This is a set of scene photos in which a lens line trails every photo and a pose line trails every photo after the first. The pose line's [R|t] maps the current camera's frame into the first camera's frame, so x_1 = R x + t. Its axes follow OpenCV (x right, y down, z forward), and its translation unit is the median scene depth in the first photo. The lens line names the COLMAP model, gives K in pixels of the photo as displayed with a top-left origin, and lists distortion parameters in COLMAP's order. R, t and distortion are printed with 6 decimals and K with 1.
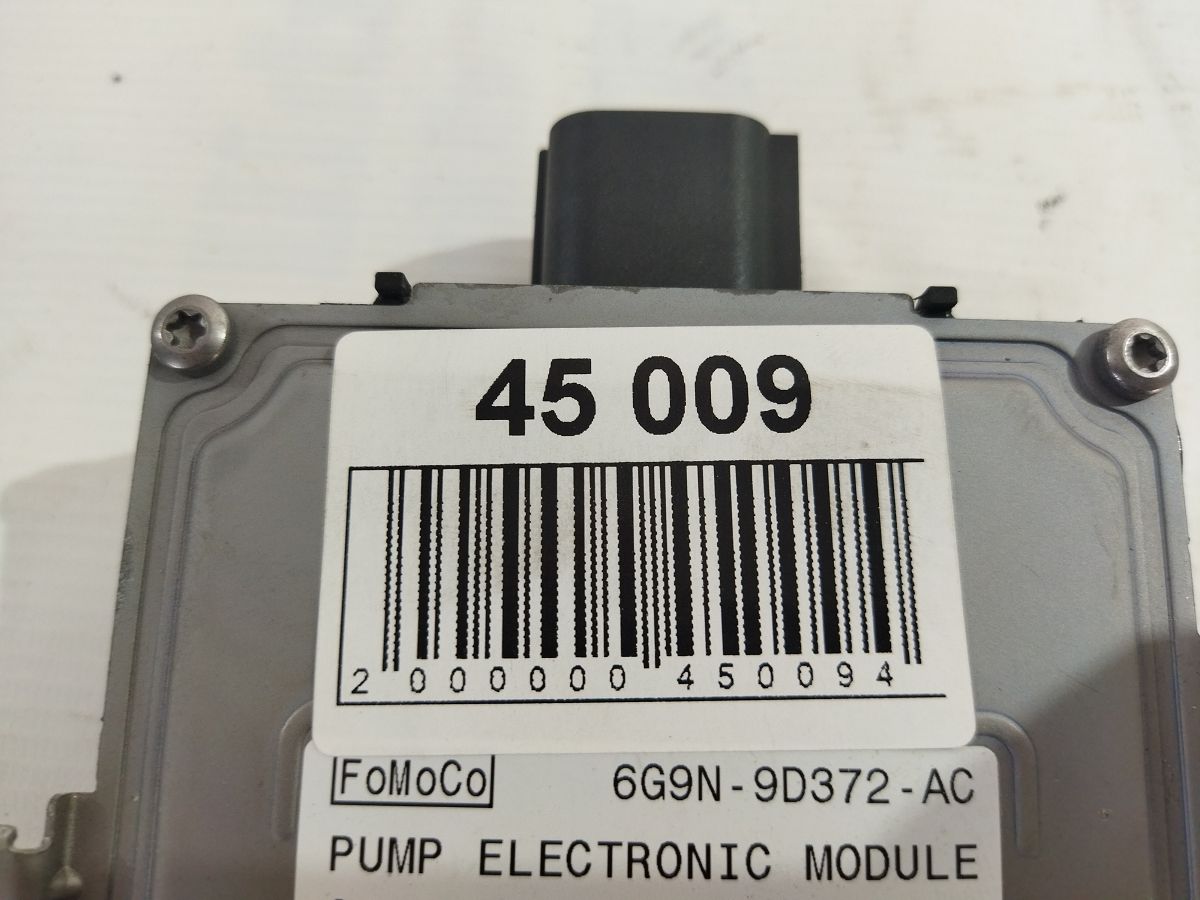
lens RADIAL K [[923.0, 0, 600.0], [0, 923.0, 450.0], [0, 0, 1]] dist [0.004586, -0.131323]
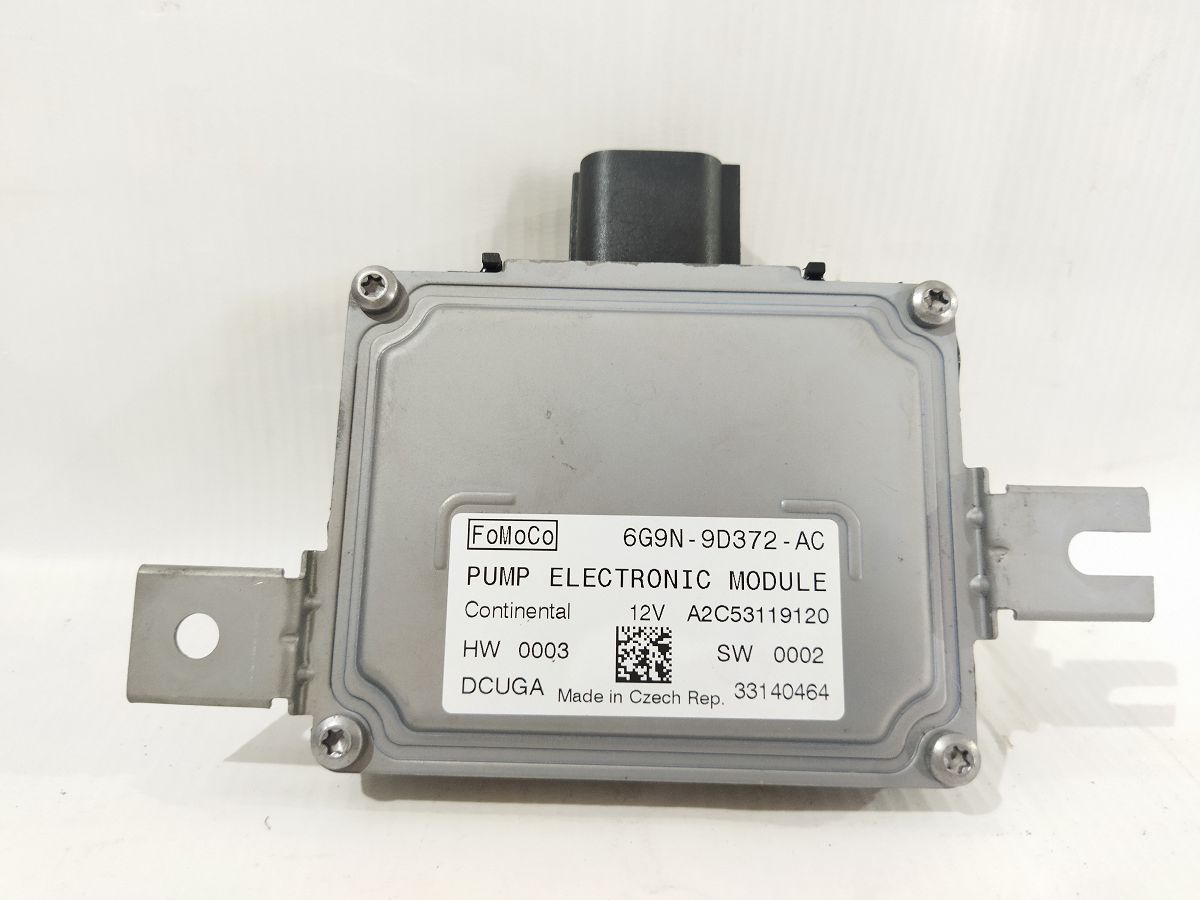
lens RADIAL K [[923.0, 0, 600.0], [0, 923.0, 450.0], [0, 0, 1]] dist [0.004586, -0.131323]
pose [[0.999997, 0.001067, 0.002086, -0.036073], [-0.001124, 0.999623, 0.027423, 0.140090], [-0.002056, -0.027426, 0.999622, -0.809761]]
